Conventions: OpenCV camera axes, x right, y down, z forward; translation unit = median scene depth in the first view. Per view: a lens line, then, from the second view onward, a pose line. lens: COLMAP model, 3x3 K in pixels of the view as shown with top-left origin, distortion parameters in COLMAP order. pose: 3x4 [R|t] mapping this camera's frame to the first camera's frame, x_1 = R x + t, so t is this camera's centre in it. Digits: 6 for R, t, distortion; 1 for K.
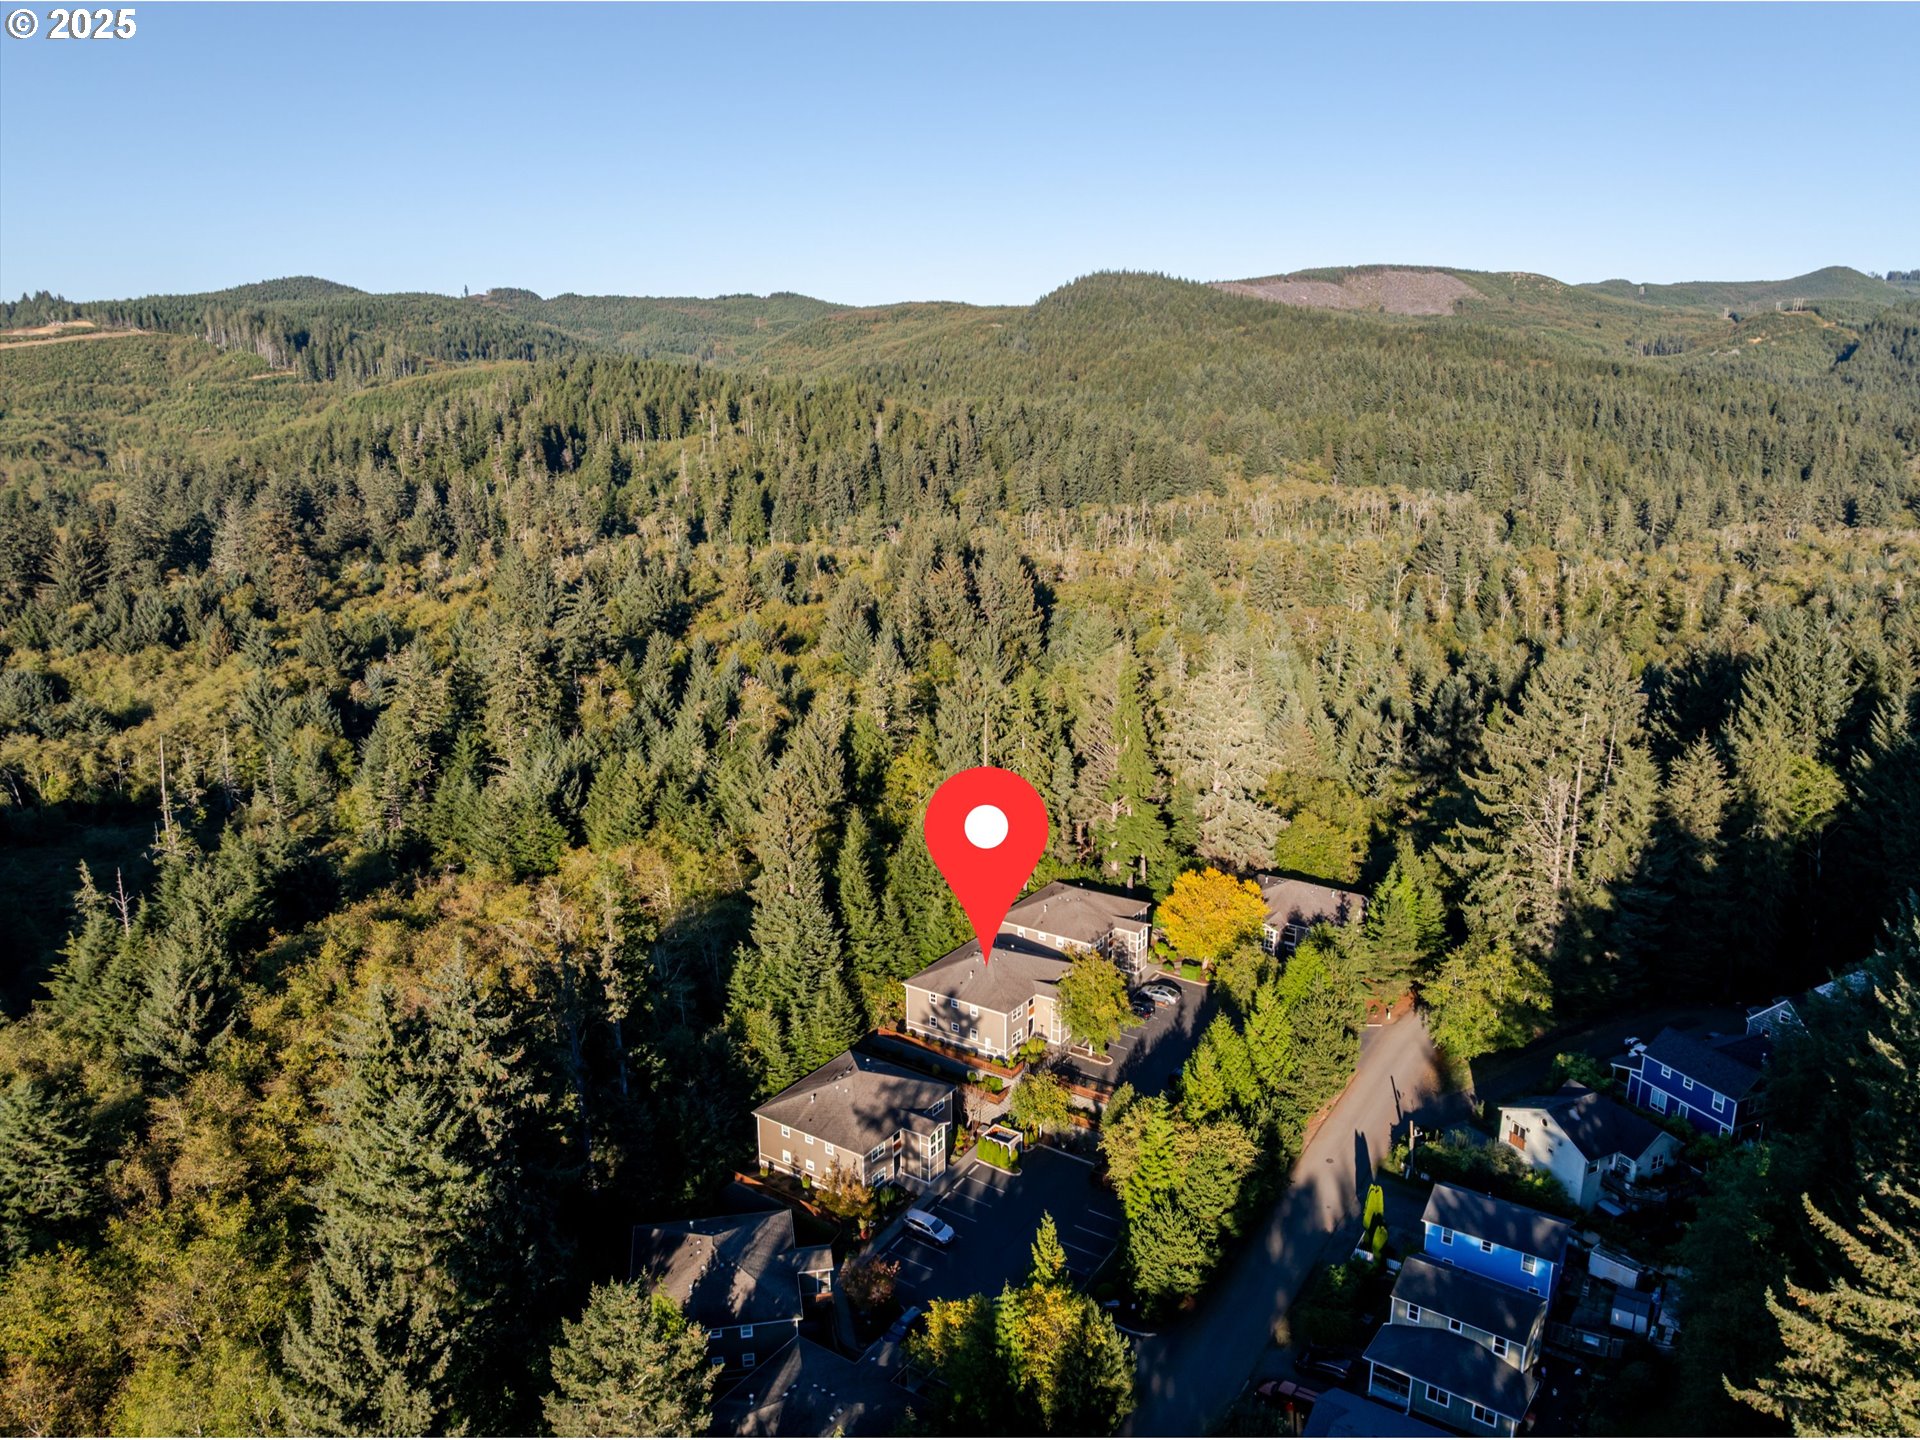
lens RADIAL K [[1322.2, 0, 960.0], [0, 1322.2, 720.0], [0, 0, 1]] dist [-0.005437, -0.069541]
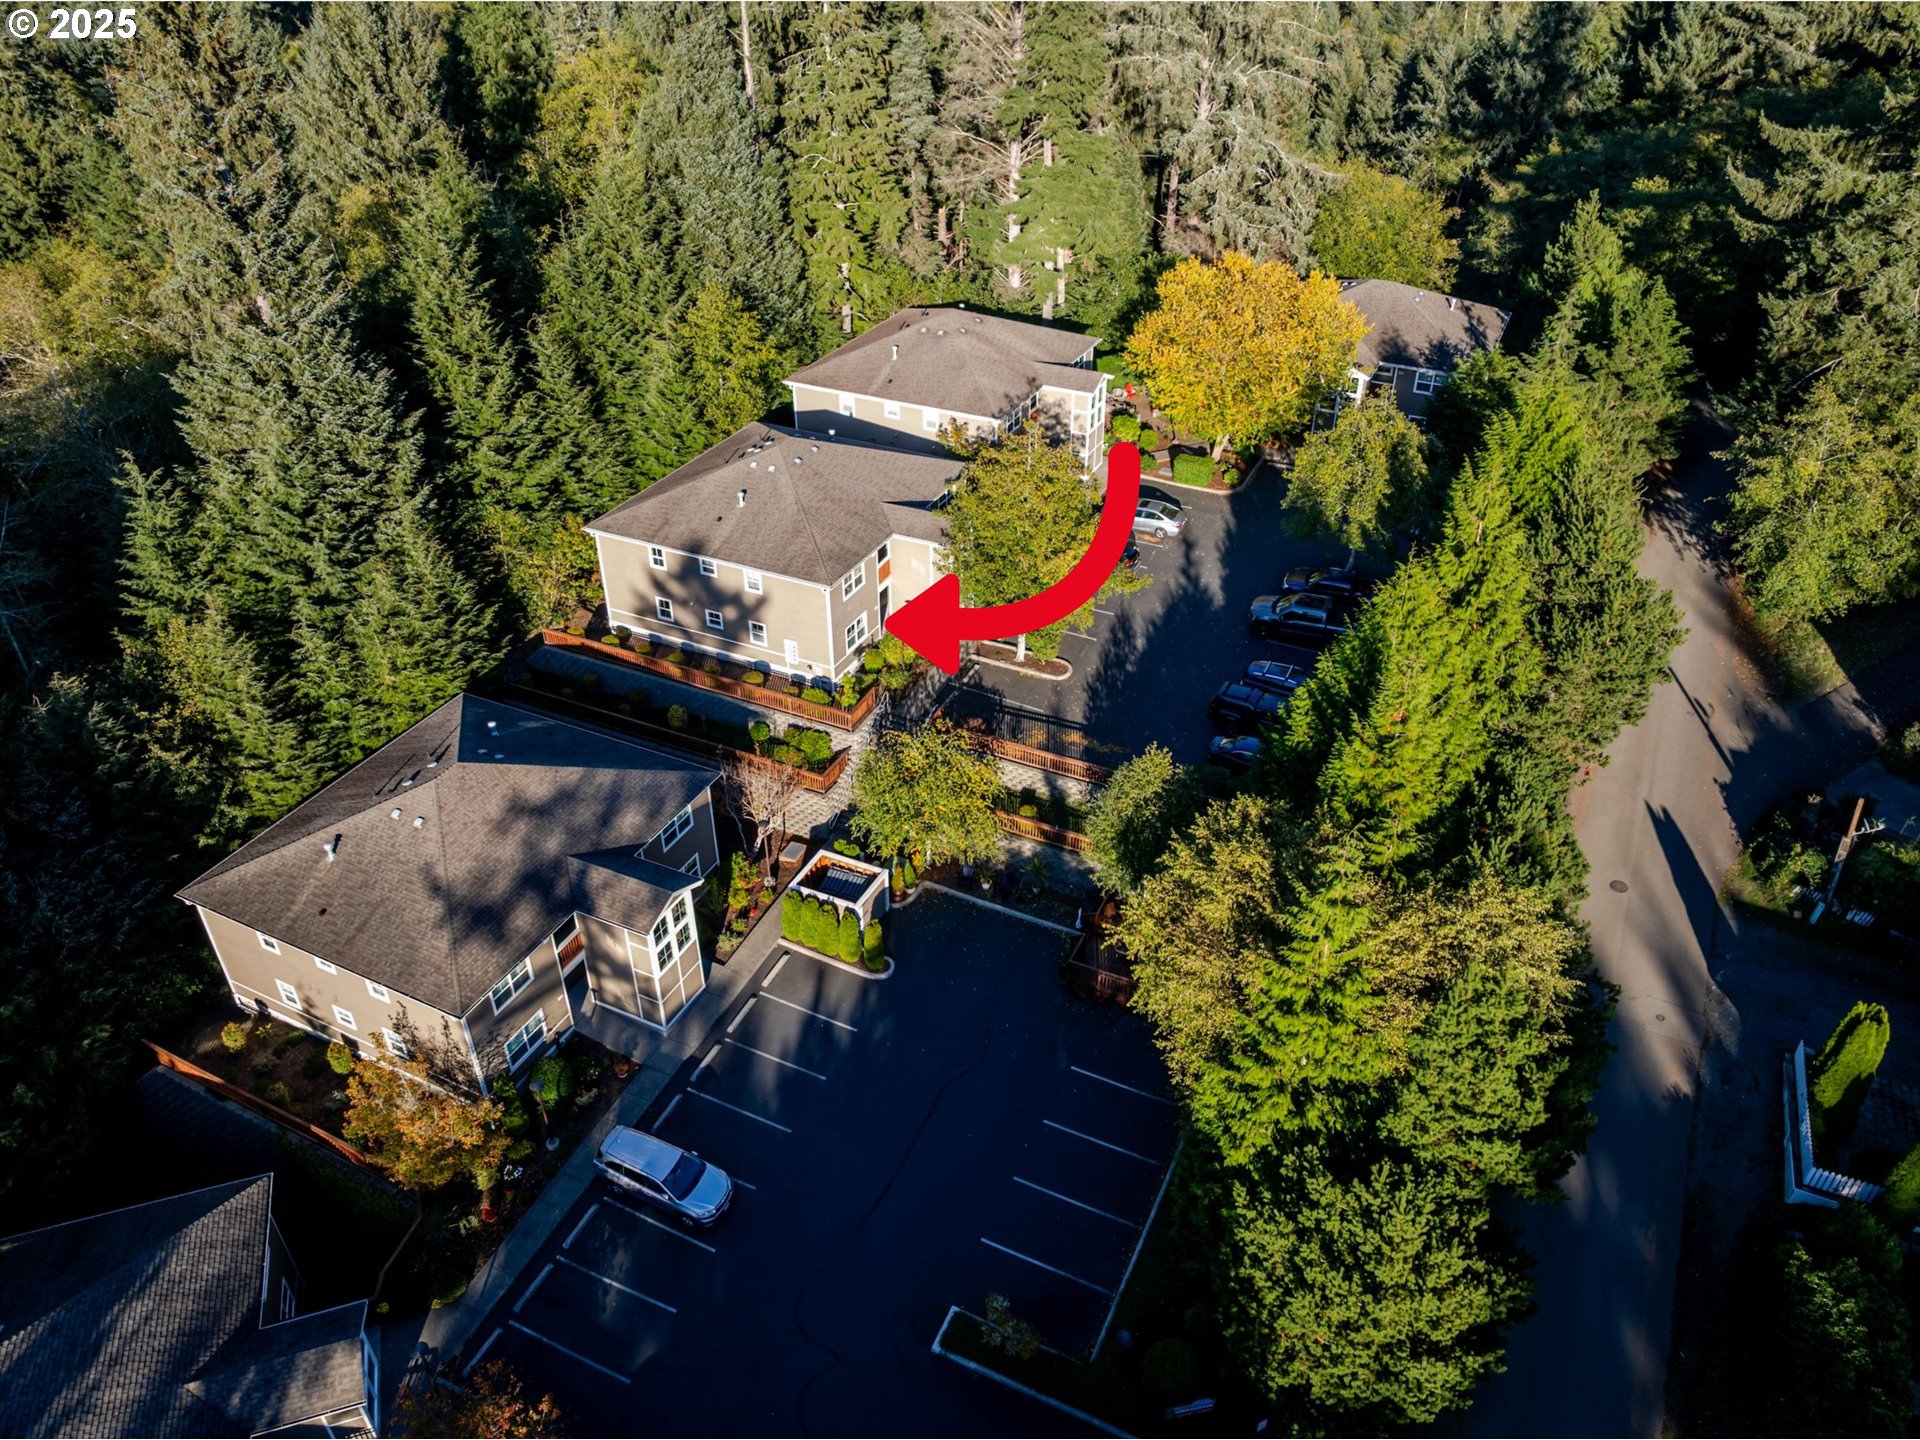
lens RADIAL K [[1322.2, 0, 960.0], [0, 1322.2, 720.0], [0, 0, 1]] dist [-0.005437, -0.069541]
pose [[0.988843, -0.079809, 0.125782, 0.019729], [0.031403, 0.937080, 0.347701, 0.115975], [-0.145617, -0.339871, 0.929130, 0.580894]]
